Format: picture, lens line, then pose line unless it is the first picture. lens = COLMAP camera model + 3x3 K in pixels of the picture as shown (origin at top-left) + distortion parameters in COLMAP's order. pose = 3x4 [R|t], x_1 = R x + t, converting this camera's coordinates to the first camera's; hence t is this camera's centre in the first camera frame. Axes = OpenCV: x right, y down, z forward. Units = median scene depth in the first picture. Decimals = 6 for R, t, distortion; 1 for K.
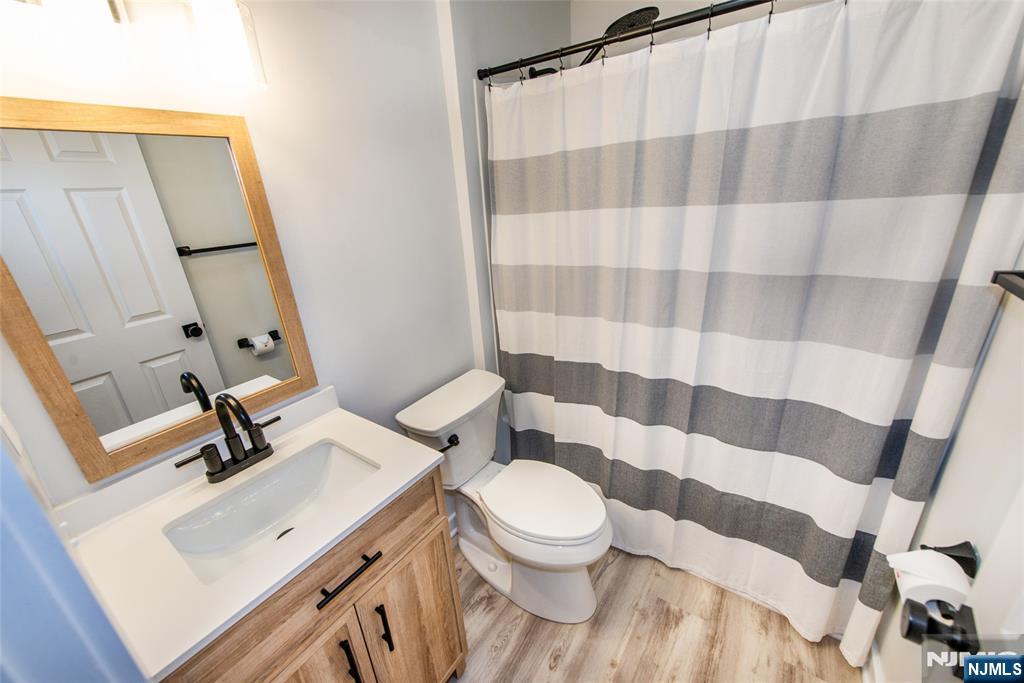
lens RADIAL K [[398.2, 0, 509.1], [0, 398.2, 339.5], [0, 0, 1]] dist [0.012389, -0.002791]
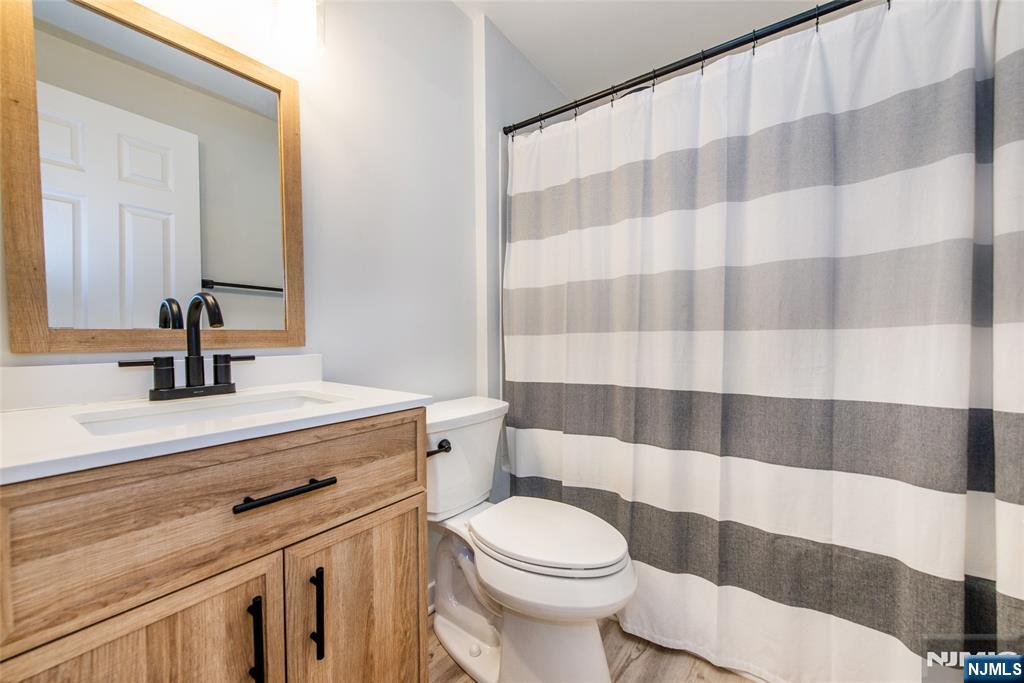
lens RADIAL K [[398.2, 0, 510.2], [0, 398.2, 339.7], [0, 0, 1]] dist [0.012389, -0.002791]
pose [[0.997819, 0.059698, -0.028158, 0.012375], [-0.065700, 0.939322, -0.336686, 0.355760], [0.006350, 0.337801, 0.941196, 0.132767]]
